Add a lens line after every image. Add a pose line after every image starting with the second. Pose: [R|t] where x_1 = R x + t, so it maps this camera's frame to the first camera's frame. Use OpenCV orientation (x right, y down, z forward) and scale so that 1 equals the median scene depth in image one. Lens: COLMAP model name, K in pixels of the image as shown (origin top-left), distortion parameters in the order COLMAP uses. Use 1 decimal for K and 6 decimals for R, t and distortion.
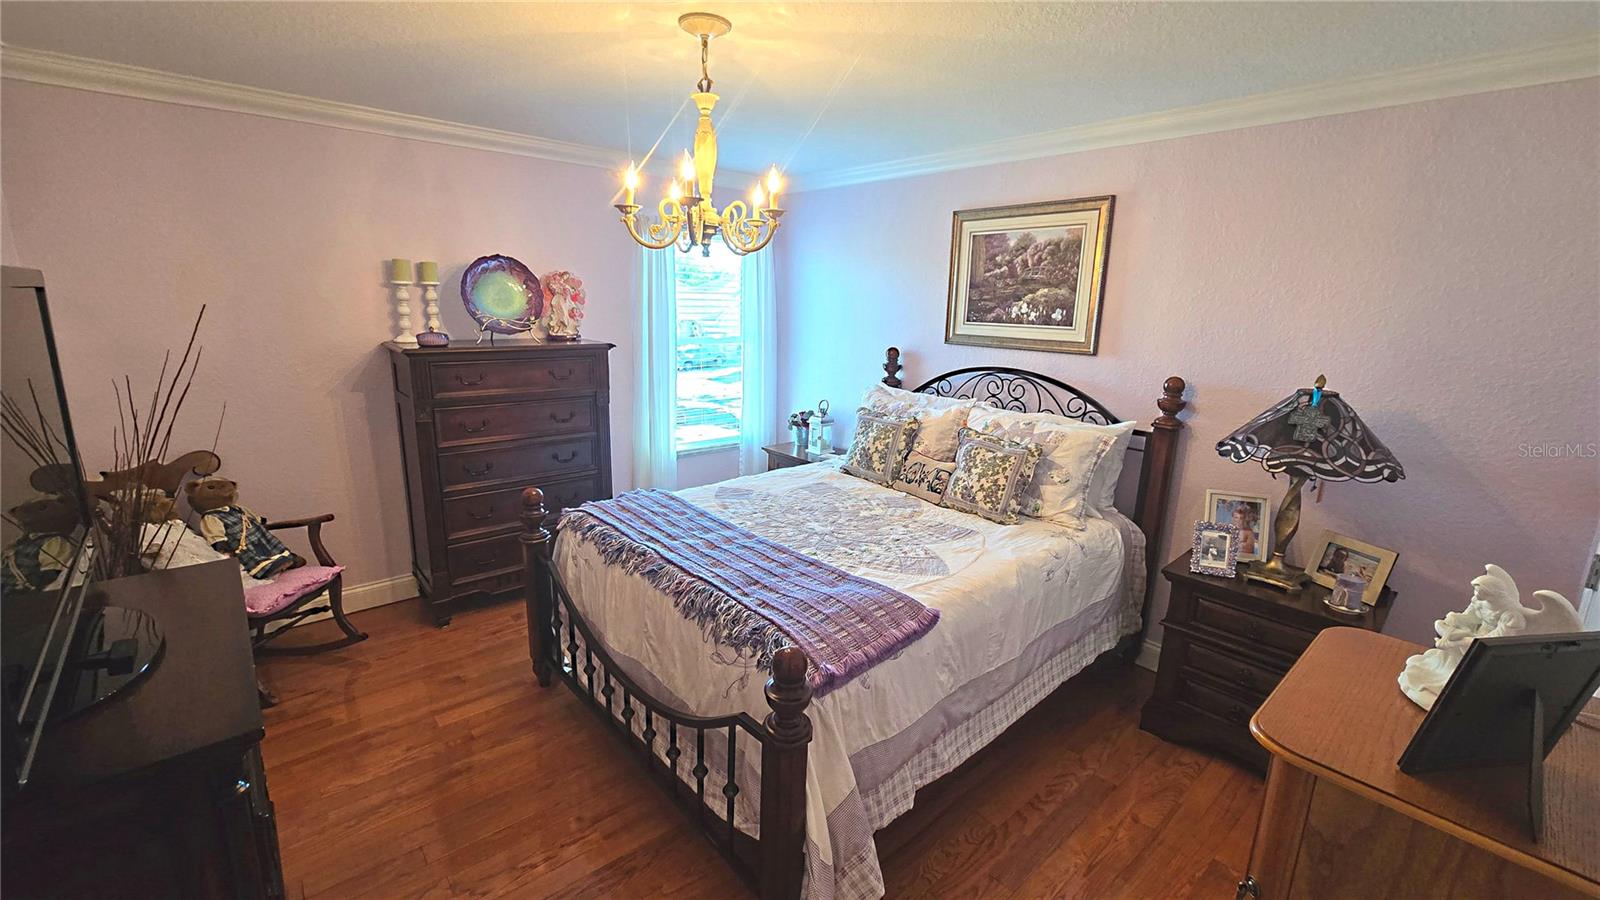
lens RADIAL K [[659.8, 0, 802.8], [0, 659.8, 445.0], [0, 0, 1]] dist [0.000092, 0.000334]
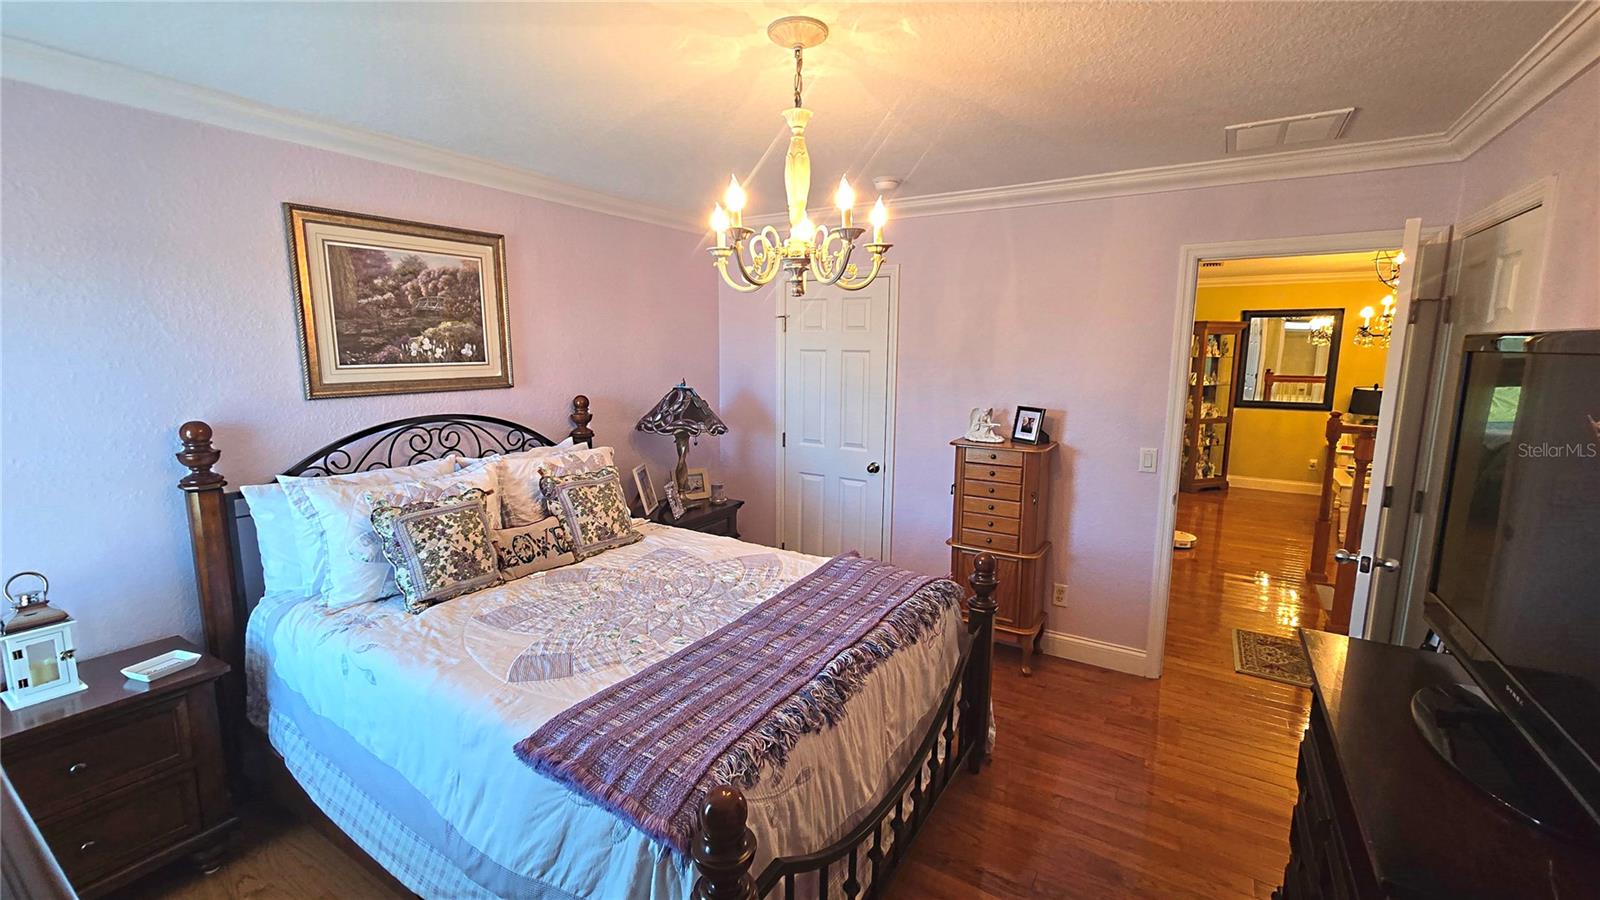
lens RADIAL K [[659.8, 0, 802.8], [0, 659.8, 445.0], [0, 0, 1]] dist [0.000092, 0.000334]
pose [[-0.280965, -0.175489, 0.943537, -0.633311], [0.192781, 0.952781, 0.234615, -0.192168], [-0.940156, 0.247814, -0.233867, 0.786381]]
